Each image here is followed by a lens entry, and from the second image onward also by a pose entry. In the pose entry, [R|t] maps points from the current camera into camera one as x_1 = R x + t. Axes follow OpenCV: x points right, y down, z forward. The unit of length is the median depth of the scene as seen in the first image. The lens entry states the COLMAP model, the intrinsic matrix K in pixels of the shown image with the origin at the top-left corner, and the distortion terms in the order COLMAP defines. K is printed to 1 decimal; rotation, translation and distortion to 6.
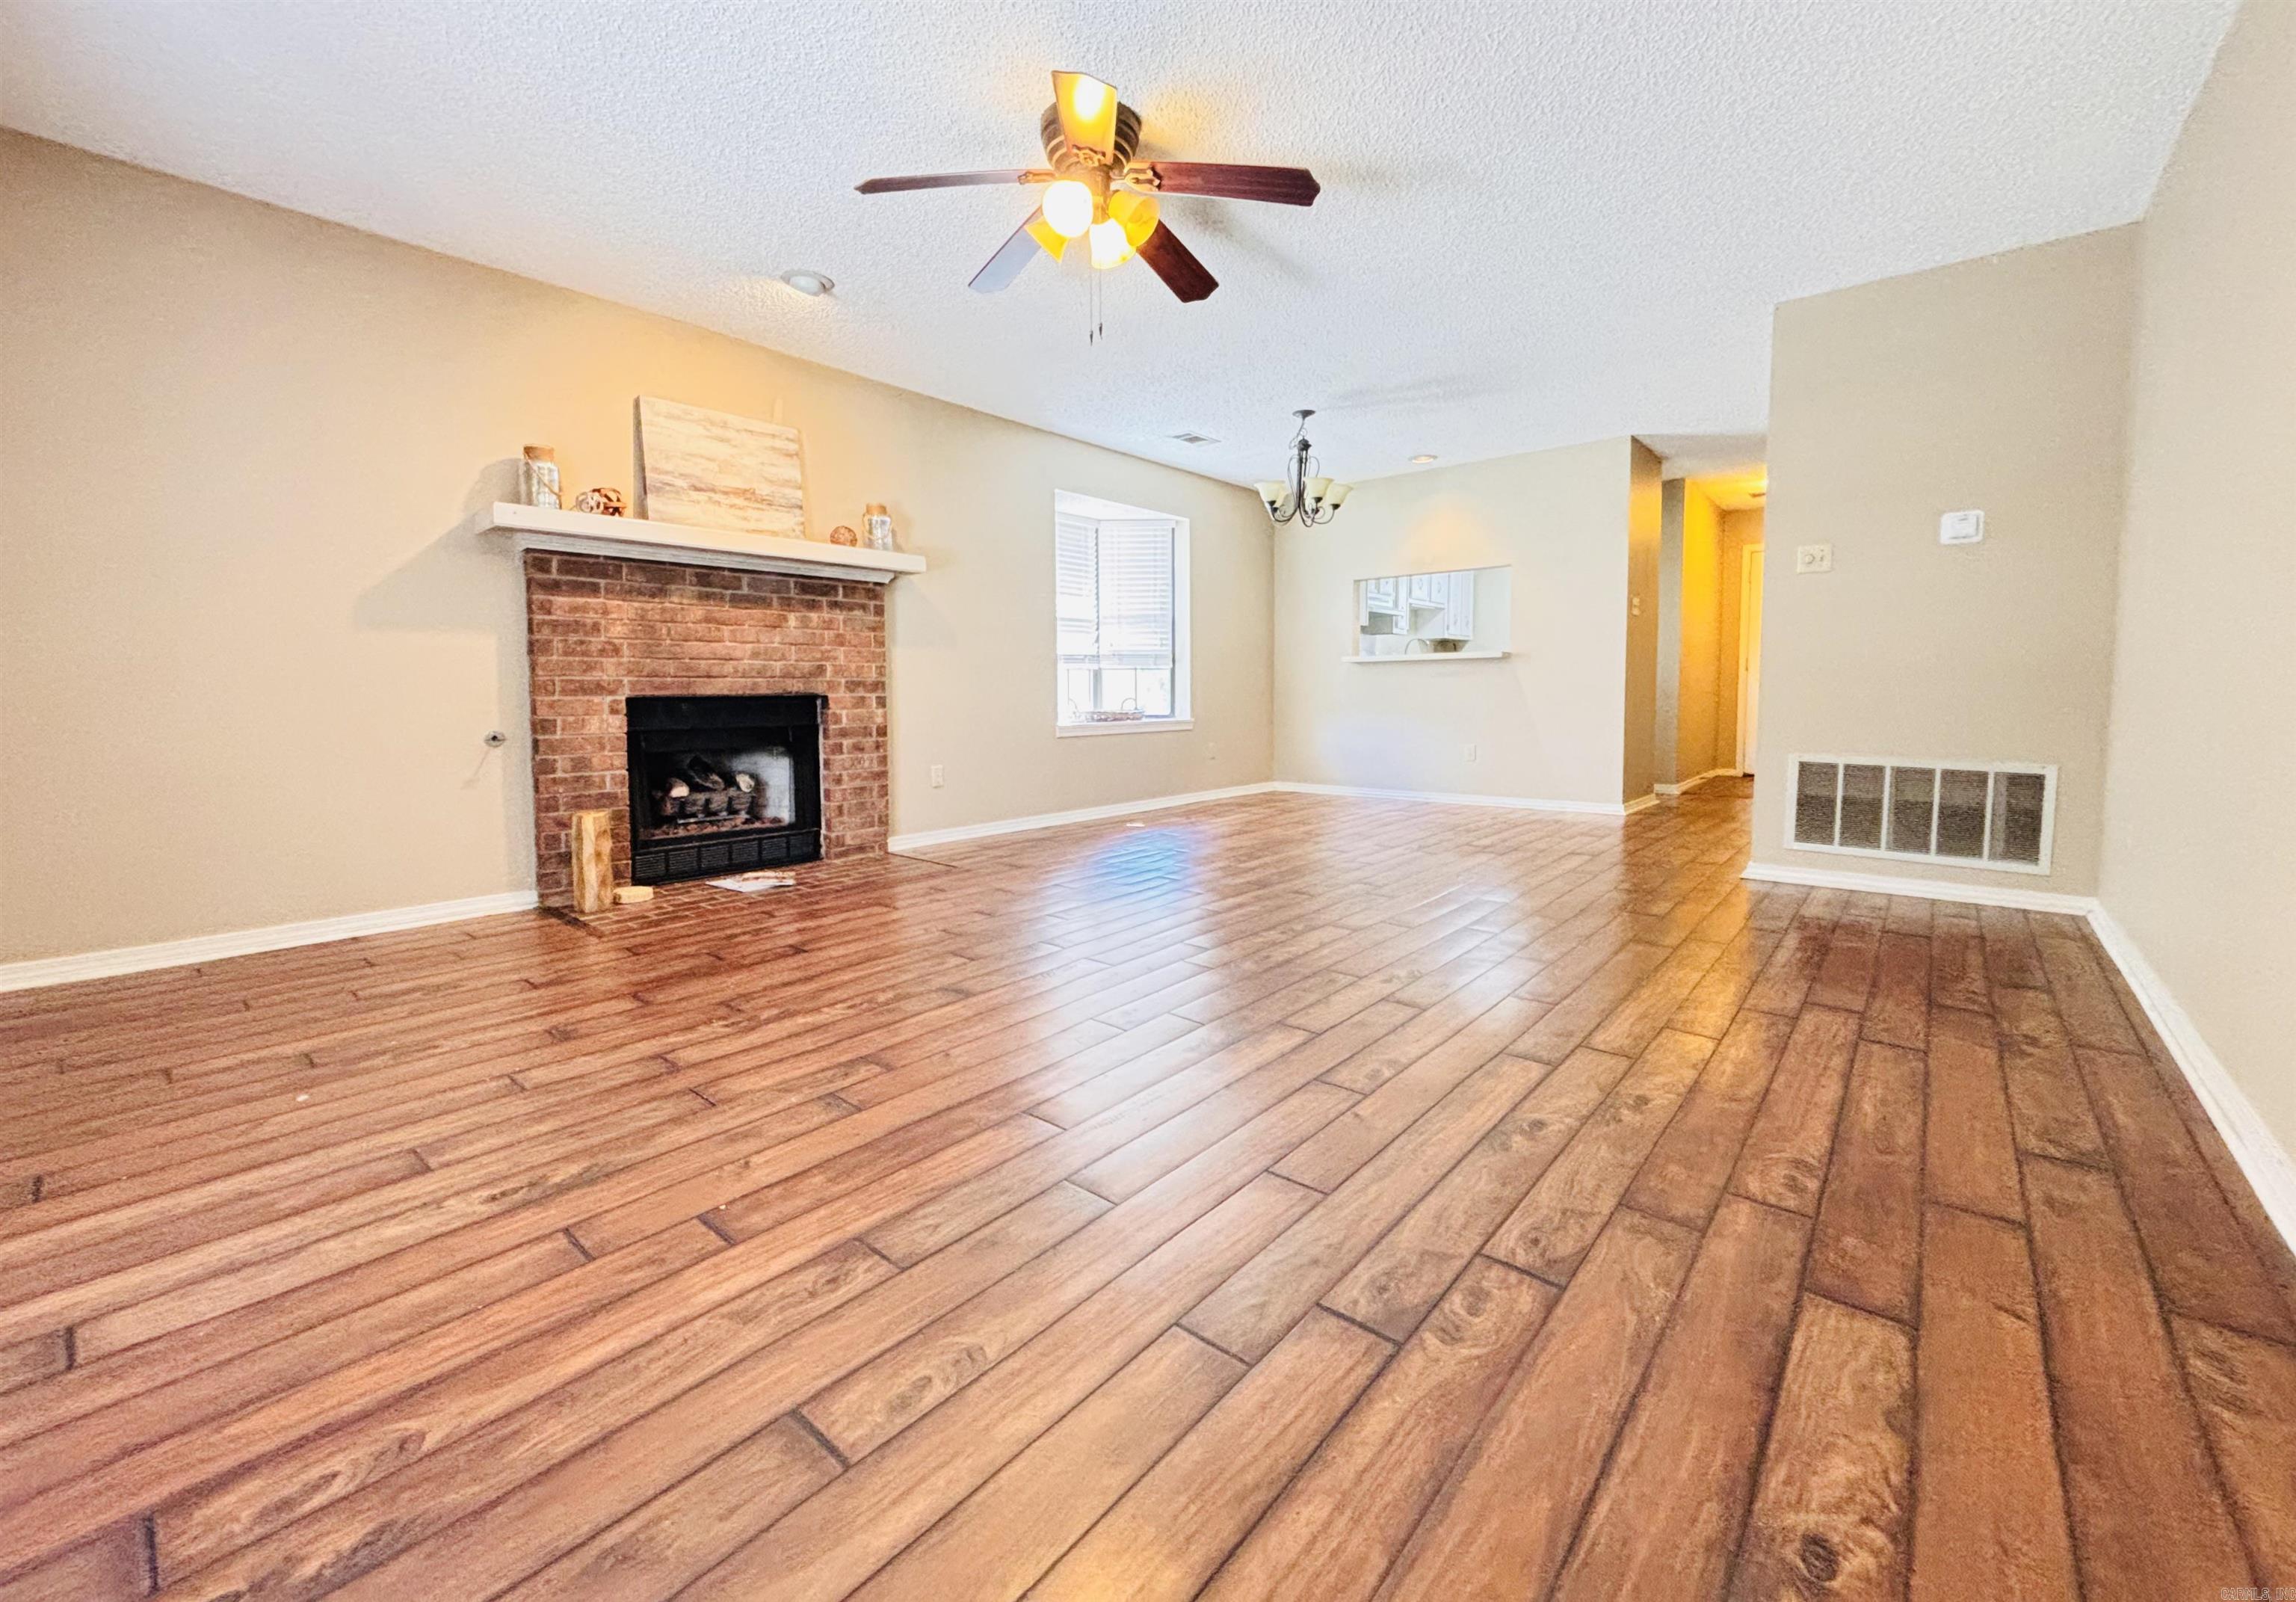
lens RADIAL K [[925.7, 0, 1144.7], [0, 925.7, 741.0], [0, 0, 1]] dist [0.000198, 0.000087]
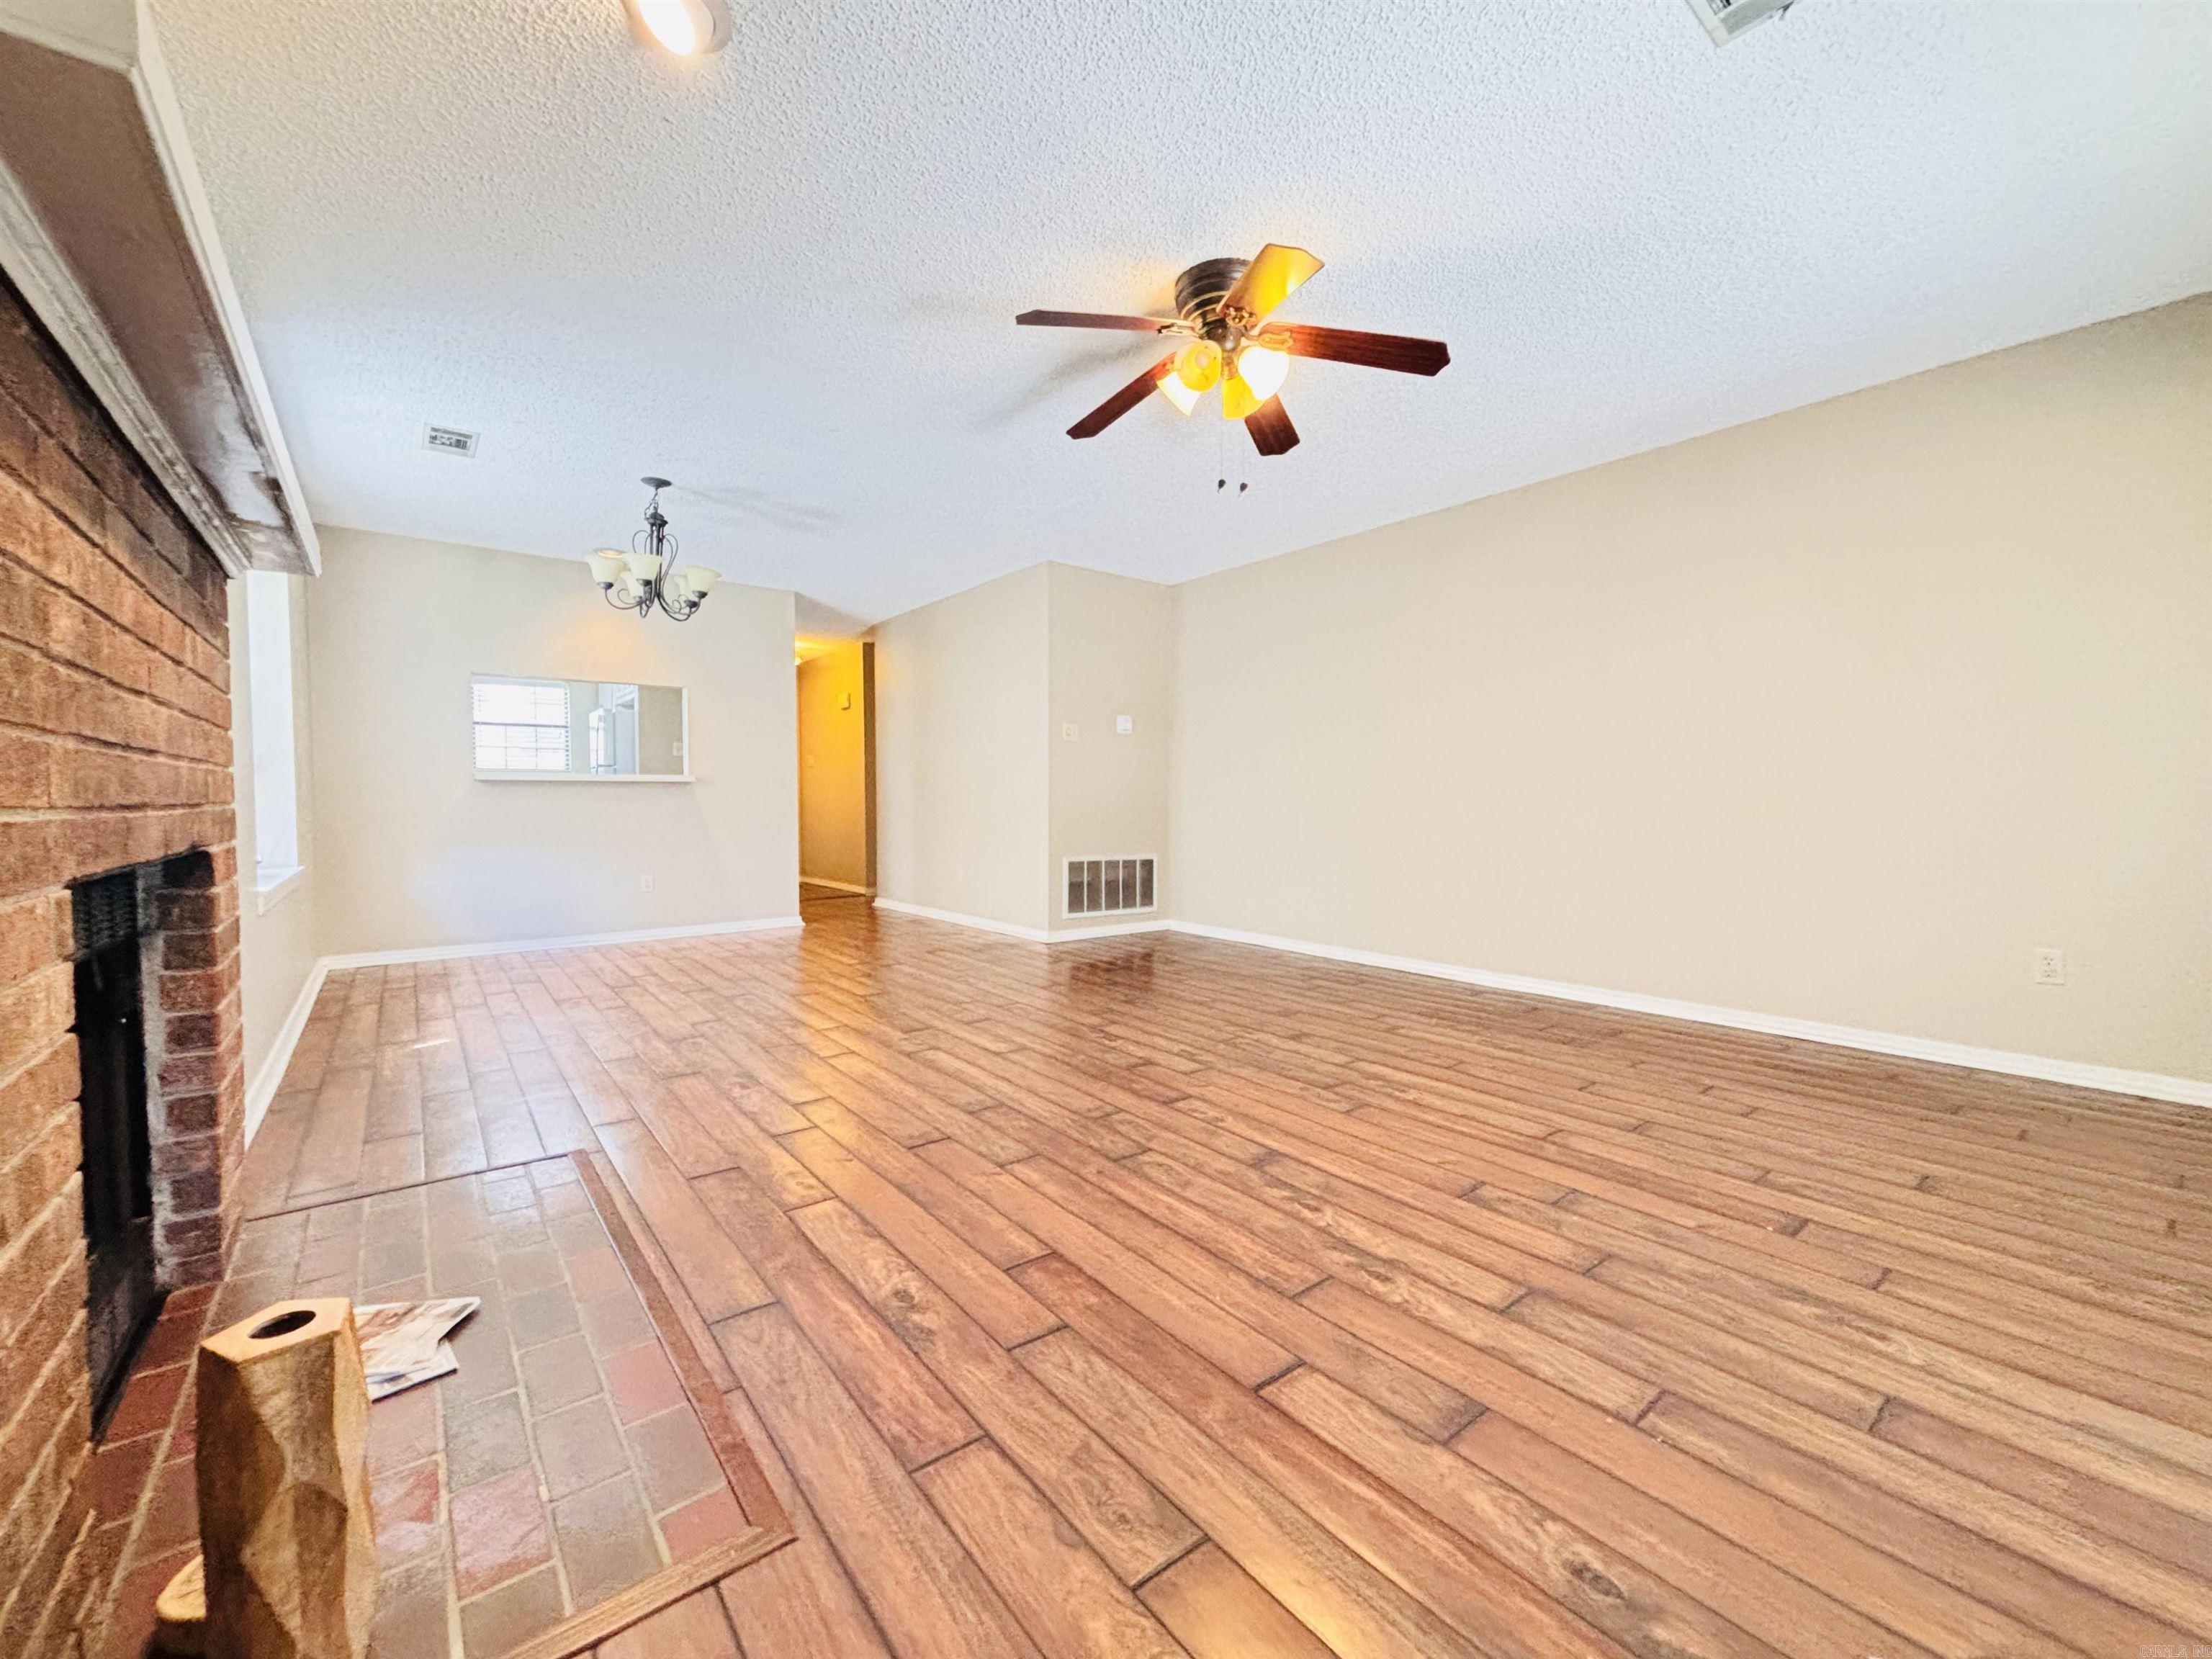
lens RADIAL K [[890.4, 0, 1102.1], [0, 890.4, 832.3], [0, 0, 1]] dist [-0.000329, 0.000245]
pose [[0.196395, -0.029435, 0.980083, -0.786191], [0.055568, 0.998277, 0.018846, -0.054691], [-0.978949, 0.050760, 0.197692, 0.699605]]
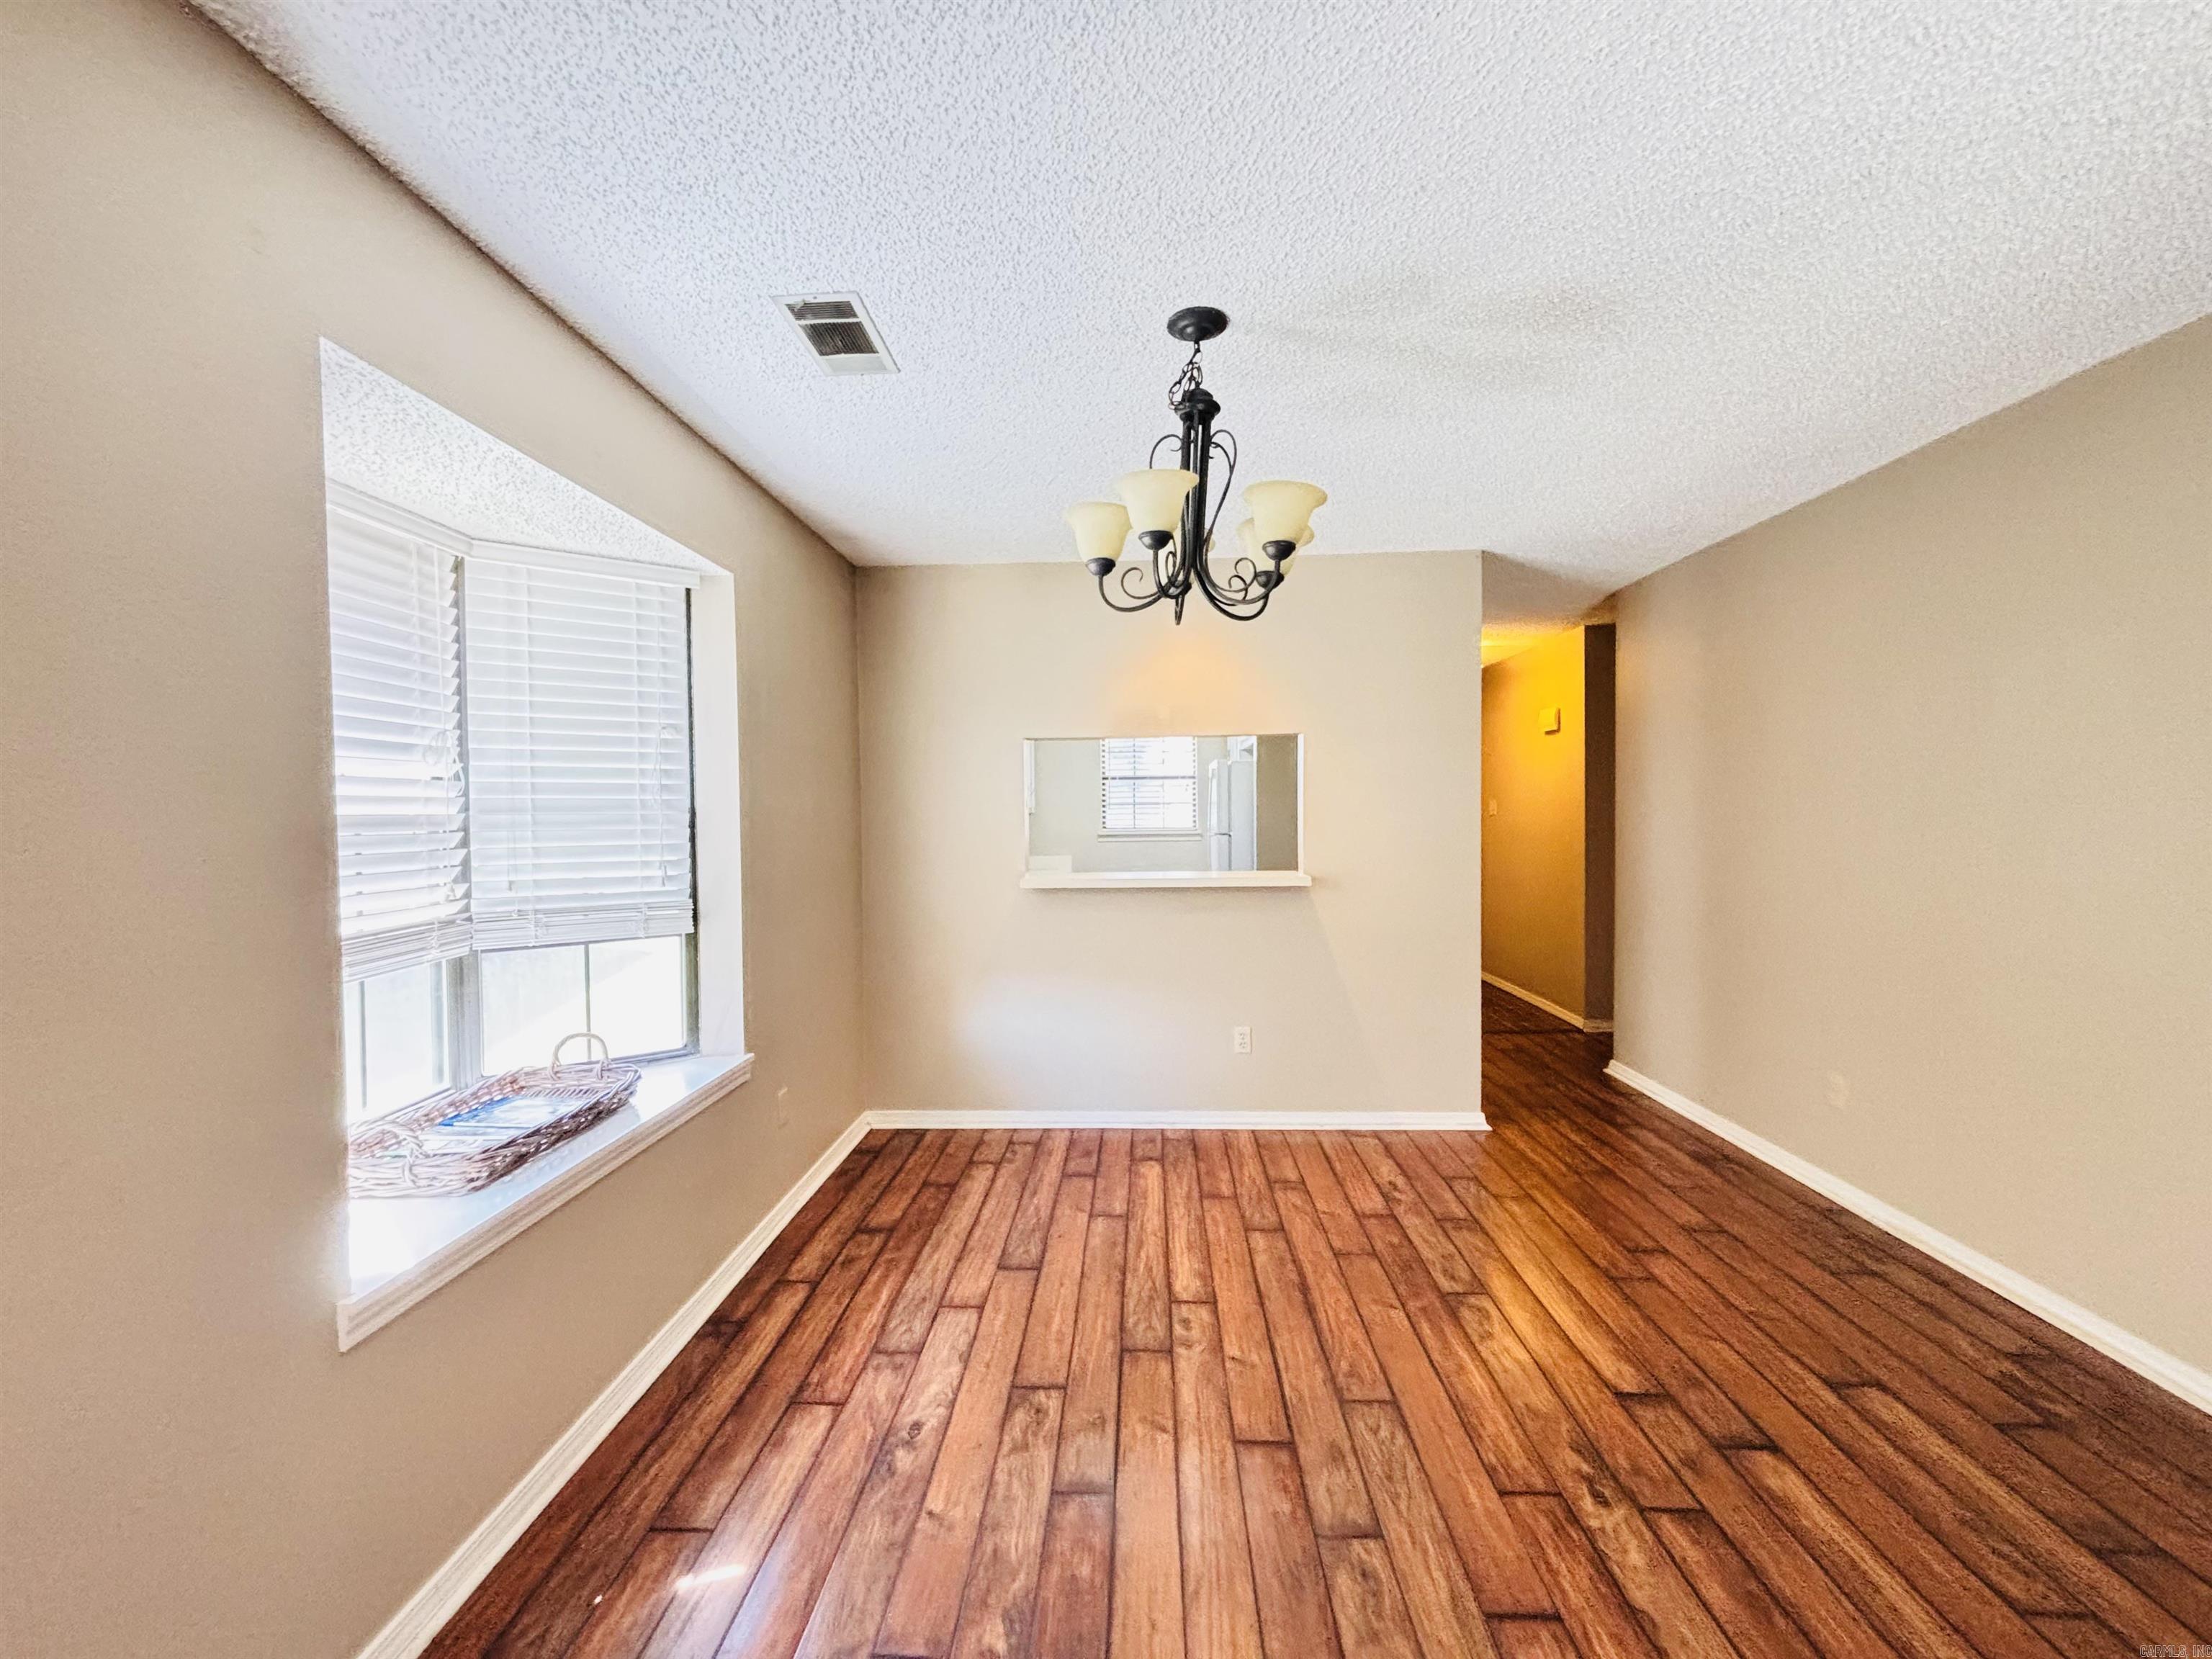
lens RADIAL K [[866.5, 0, 1106.0], [0, 866.5, 829.5], [0, 0, 1]] dist [-0.000489, 0.000019]
pose [[0.791428, -0.019477, 0.610952, -0.113495], [0.042889, 0.998798, -0.023716, -0.207851], [-0.609756, 0.044972, 0.791313, 1.111004]]
